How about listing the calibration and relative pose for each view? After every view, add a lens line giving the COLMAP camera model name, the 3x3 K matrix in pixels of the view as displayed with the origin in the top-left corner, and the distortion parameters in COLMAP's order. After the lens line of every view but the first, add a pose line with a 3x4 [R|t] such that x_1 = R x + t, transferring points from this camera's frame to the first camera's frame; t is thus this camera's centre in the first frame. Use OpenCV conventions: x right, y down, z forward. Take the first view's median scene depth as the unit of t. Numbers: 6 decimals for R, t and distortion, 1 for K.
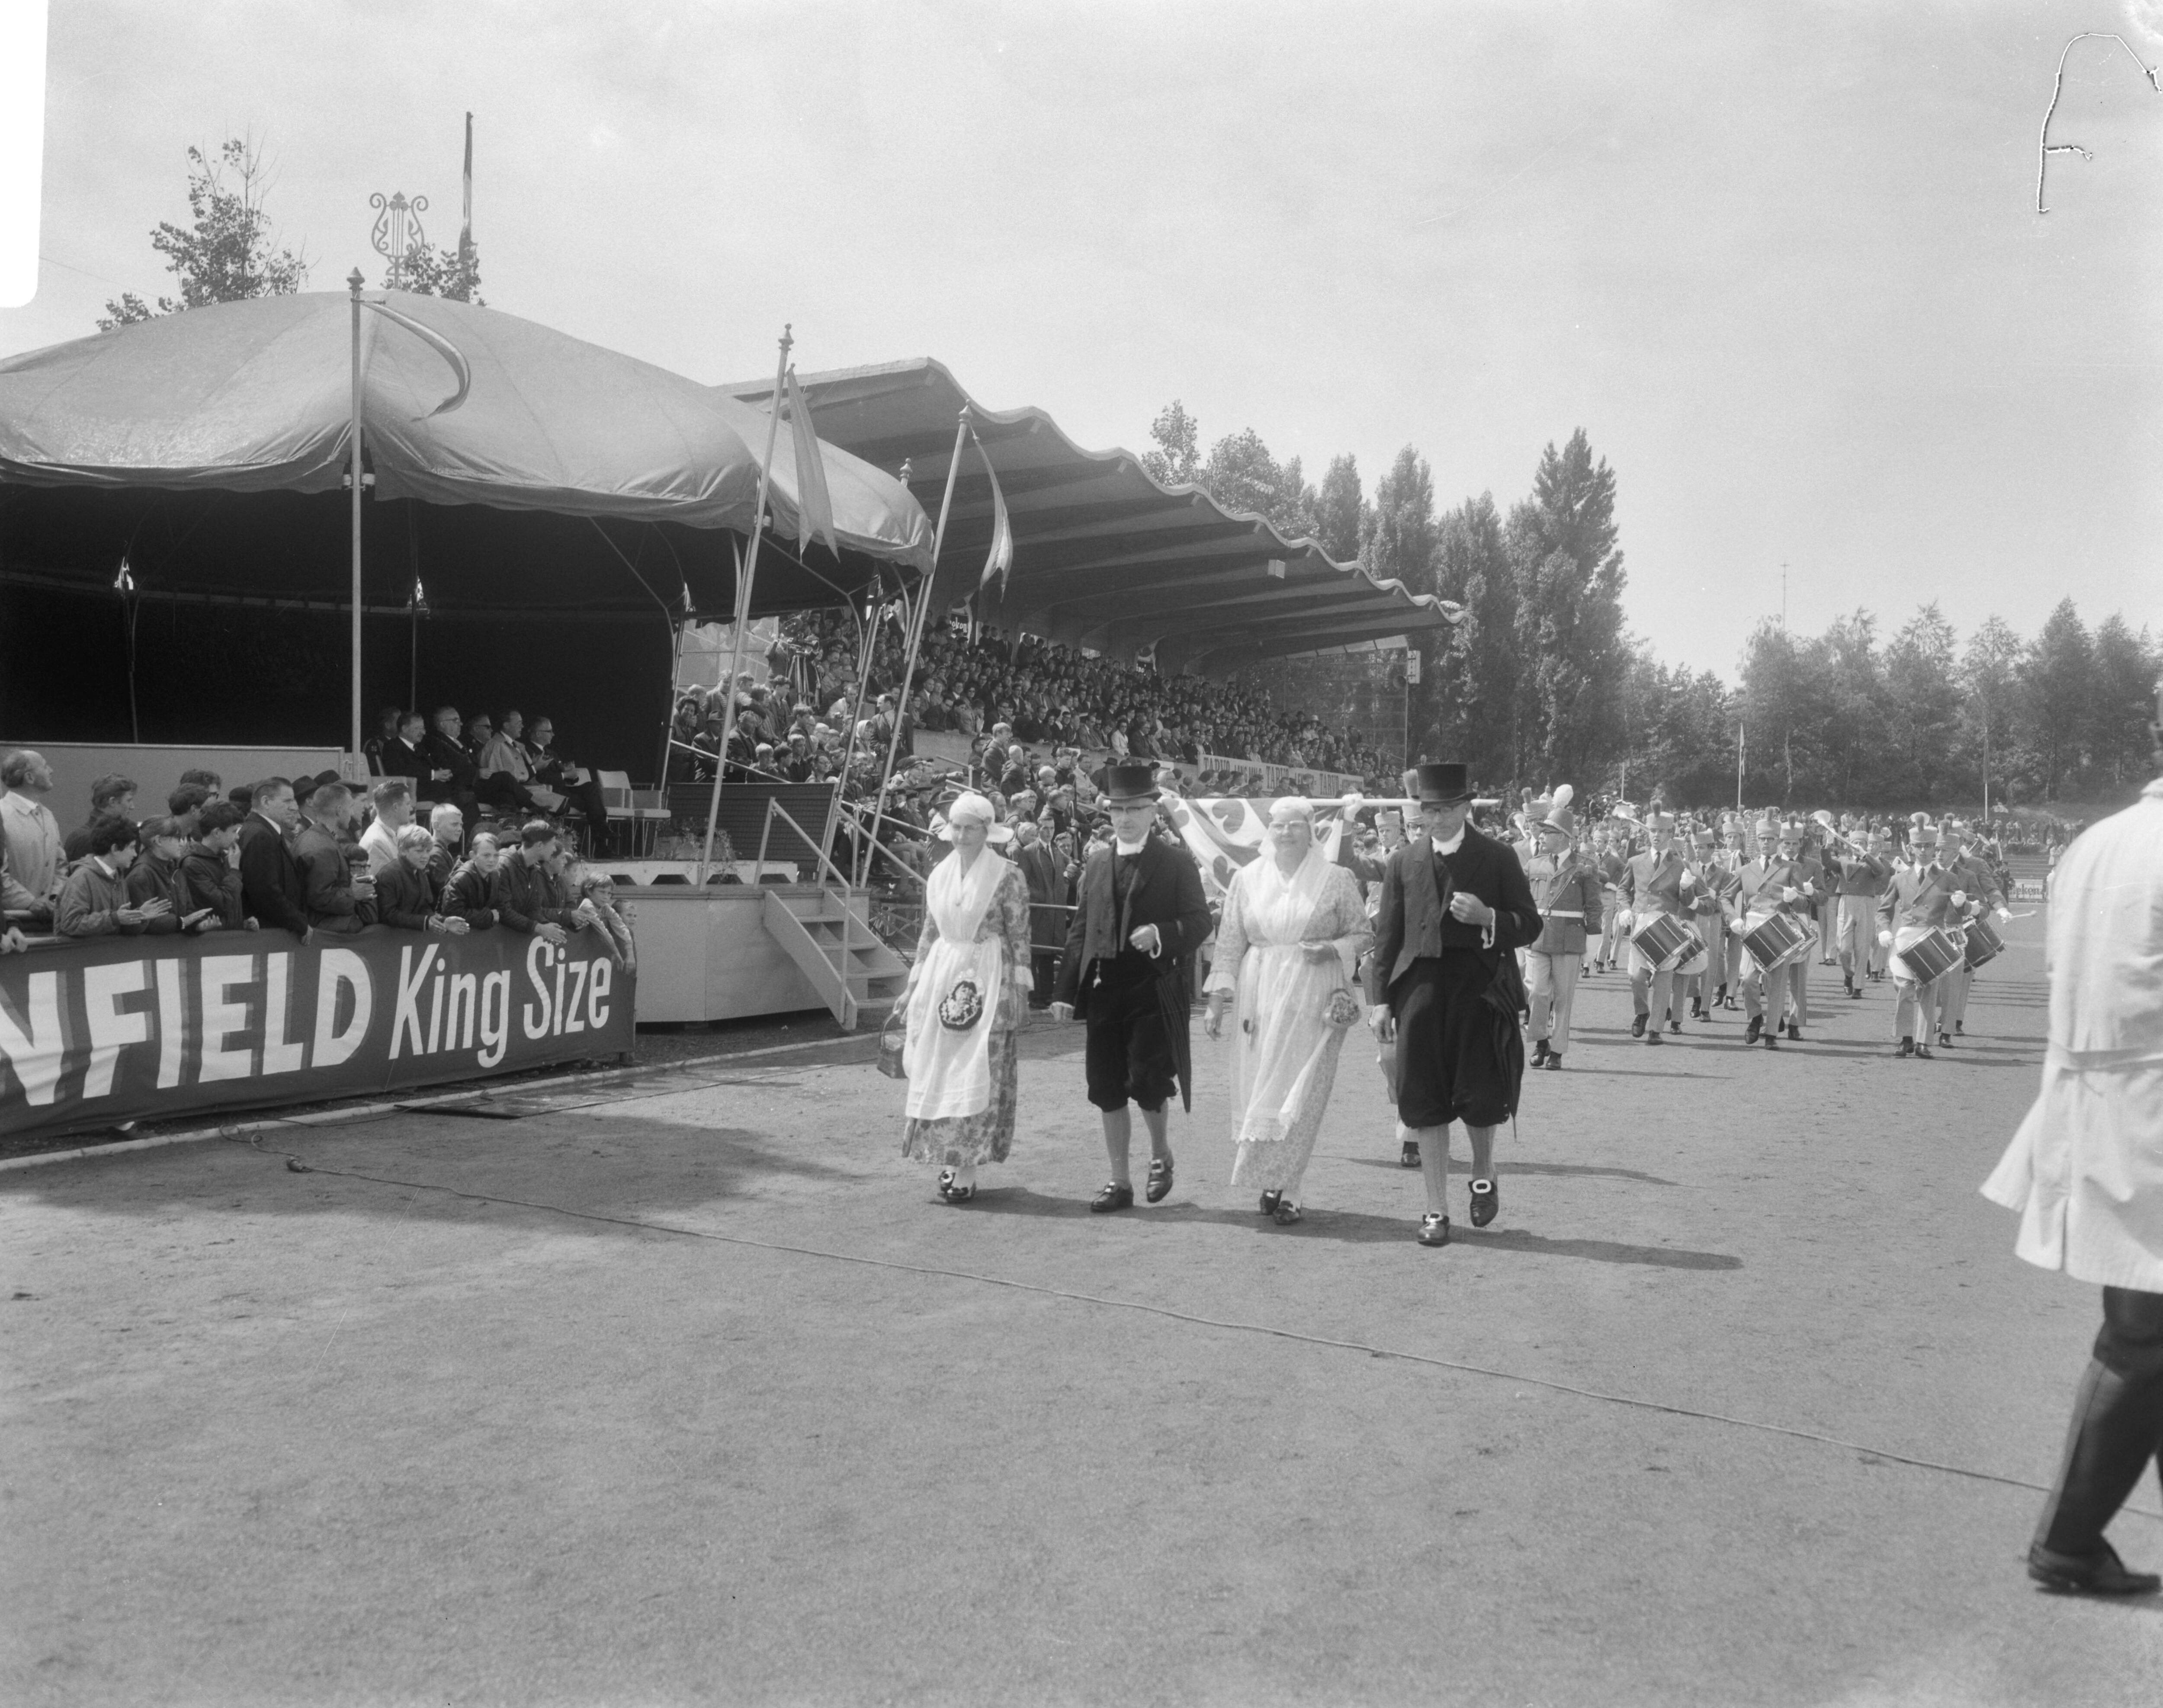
lens RADIAL K [[2327.4, 0, 1001.8], [0, 2327.4, 855.8], [0, 0, 1]] dist [0.007476, 0.000000]
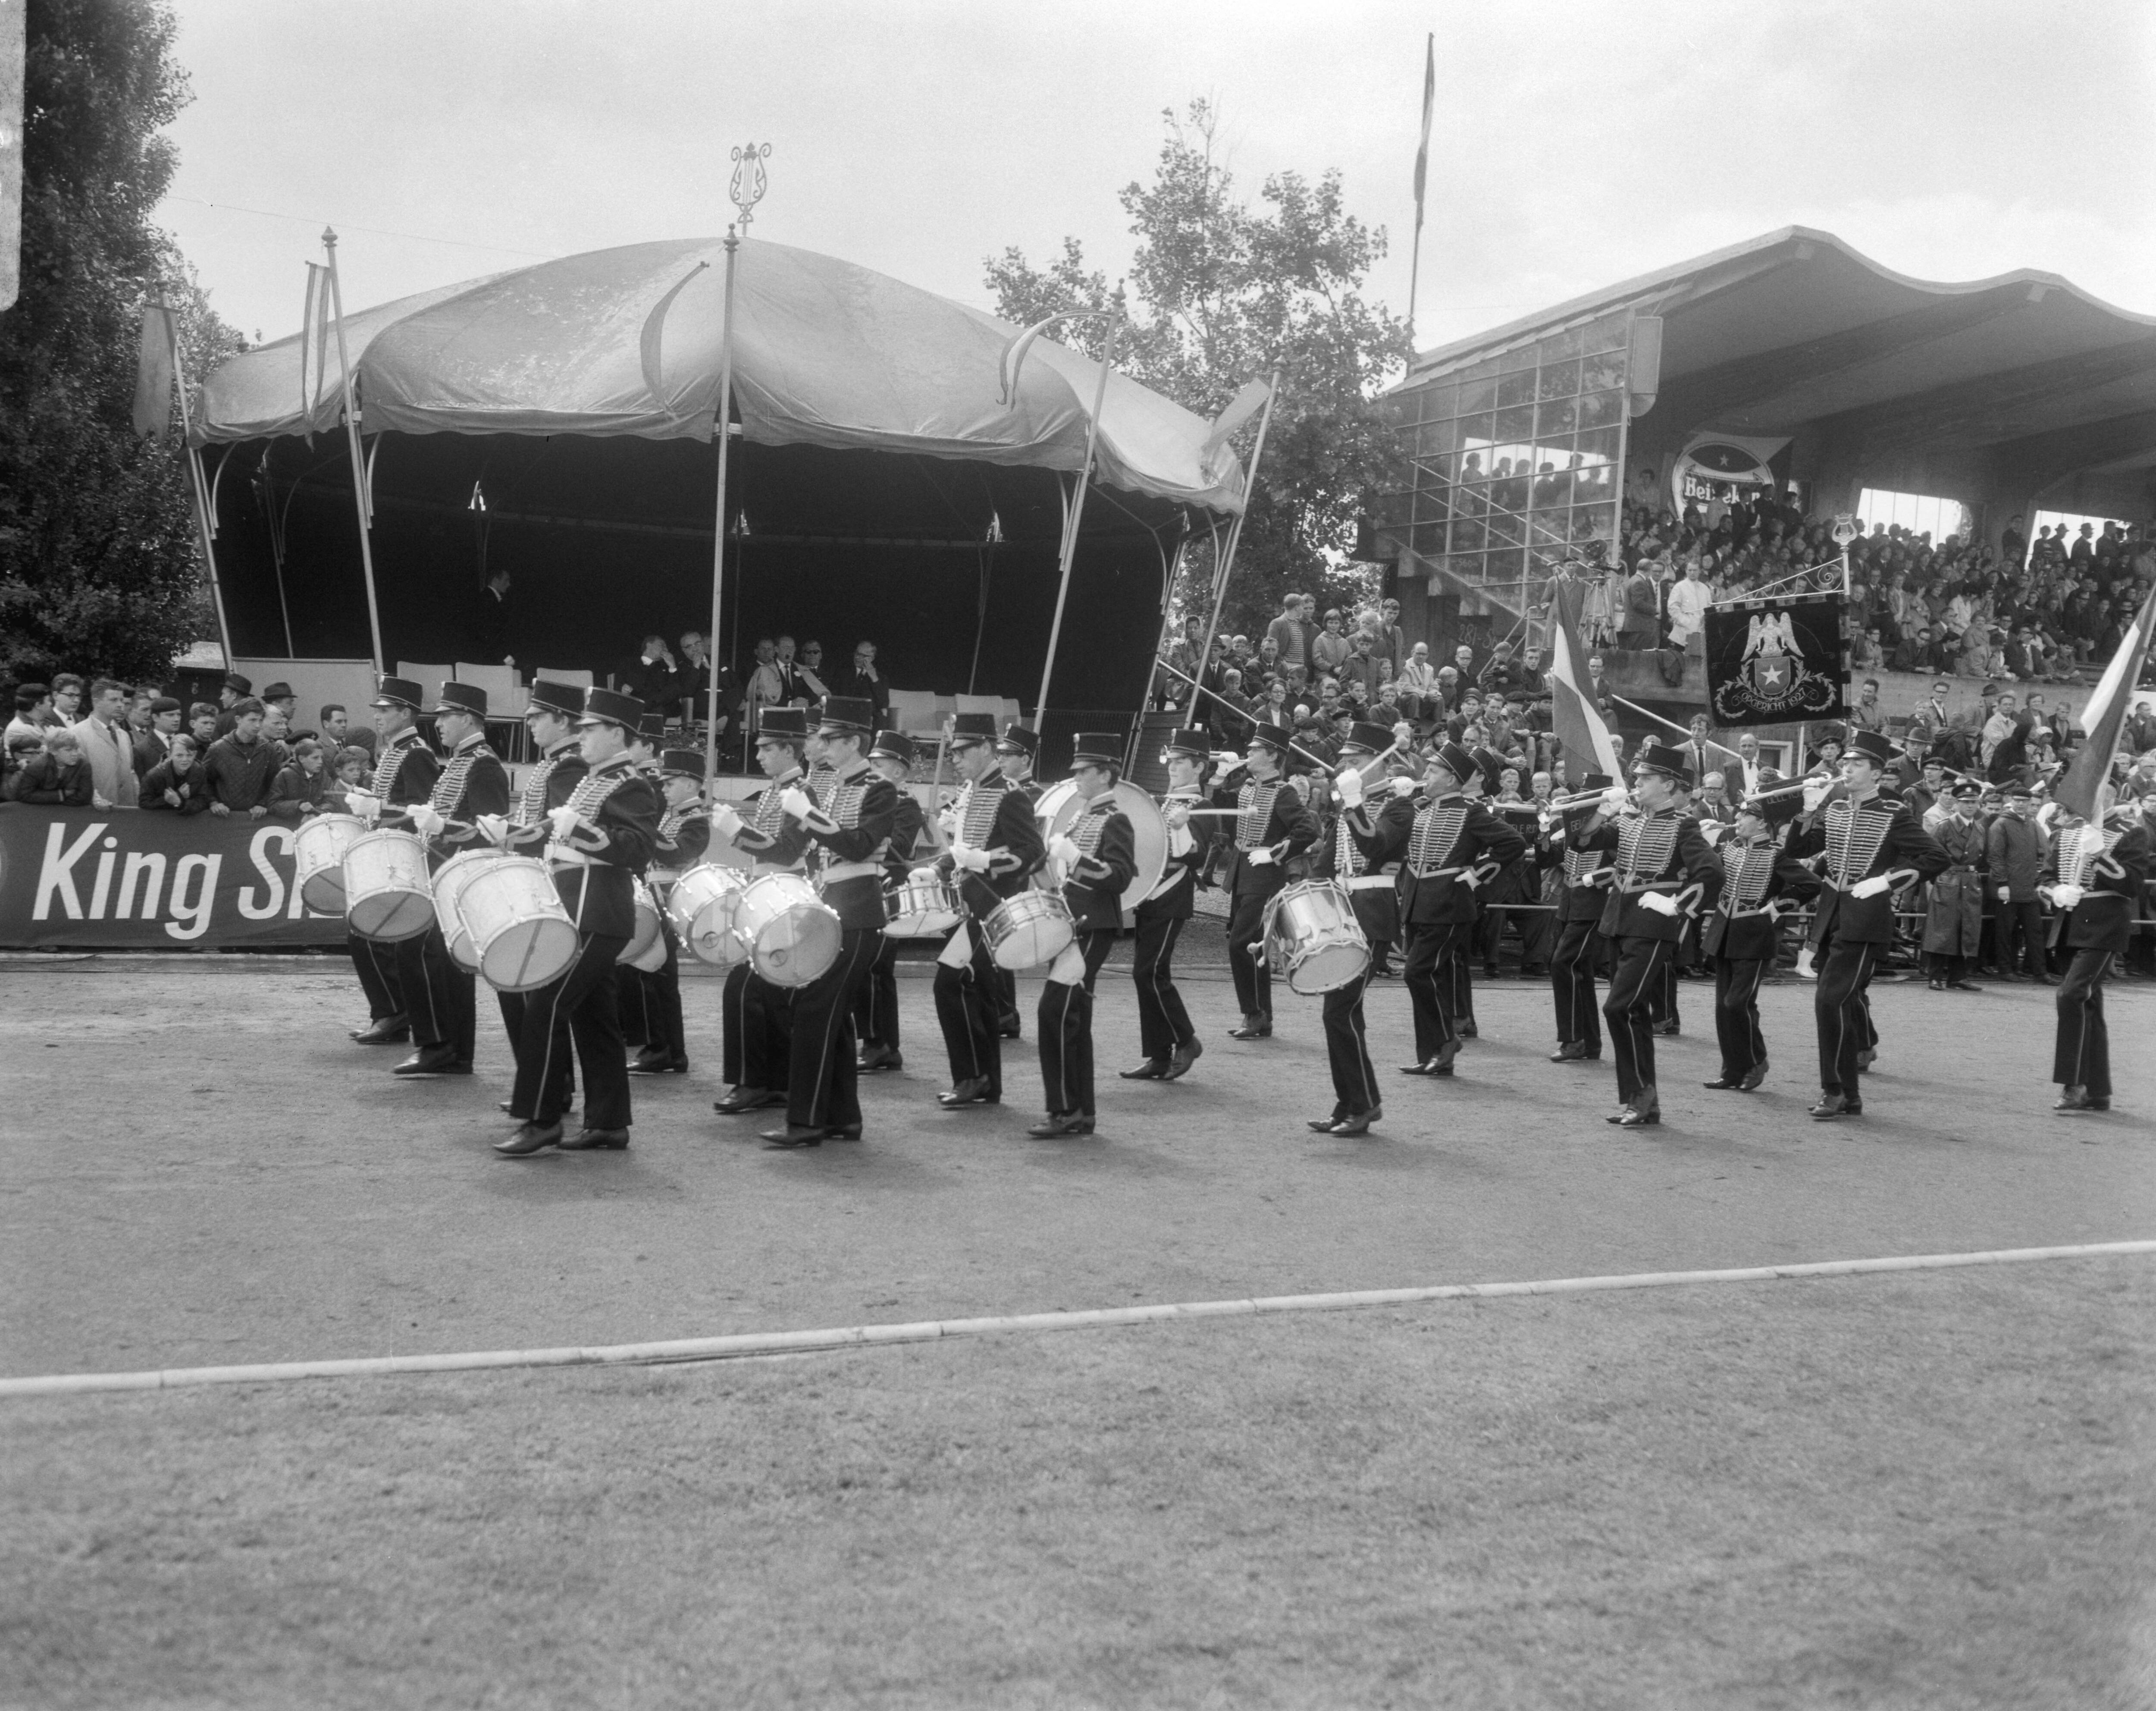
lens RADIAL K [[2320.4, 0, 1030.1], [0, 2320.4, 868.3], [0, 0, 1]] dist [0.007476, 0.000000]
pose [[0.750861, 0.052003, -0.658410, 0.545878], [-0.038064, 0.998646, 0.035468, 0.001473], [0.659363, -0.001569, 0.751823, 0.292083]]
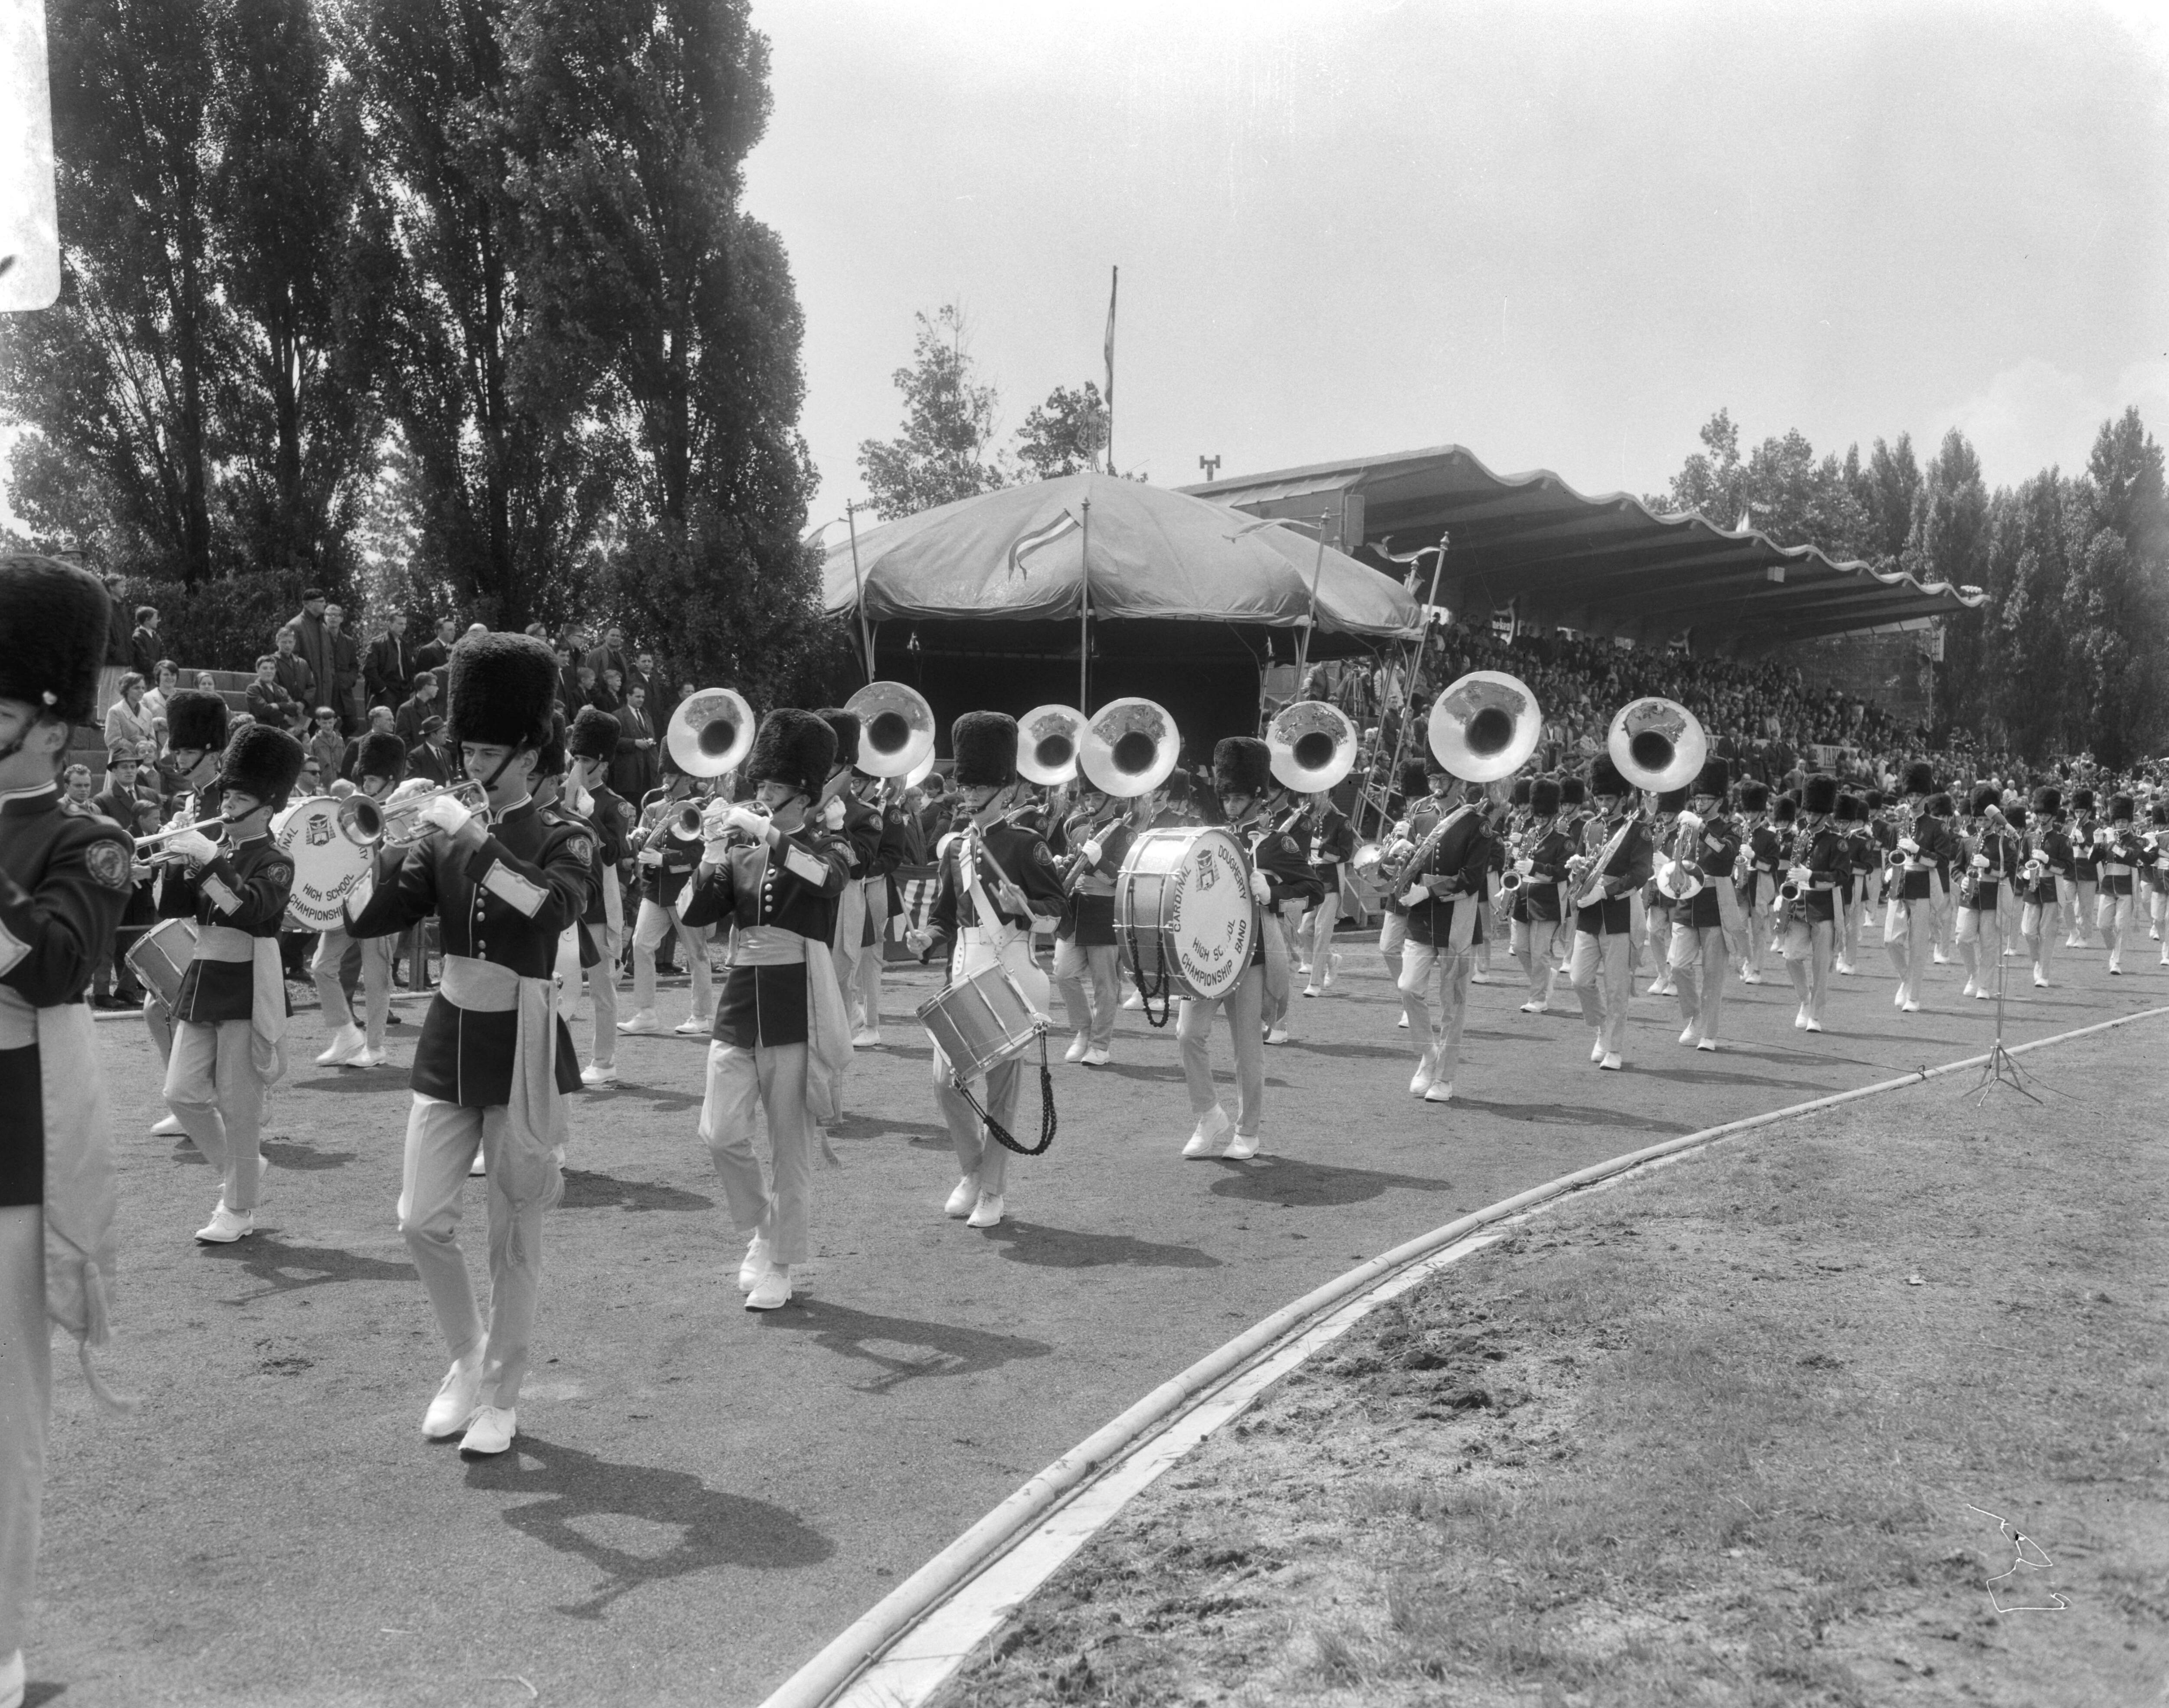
lens RADIAL K [[2311.4, 0, 910.2], [0, 2311.4, 949.6], [0, 0, 1]] dist [-0.050134, 0.000000]
pose [[0.957437, 0.014899, -0.288257, 0.089768], [0.001515, 0.998394, 0.056634, -0.000726], [0.288638, -0.054661, 0.955877, -0.598556]]
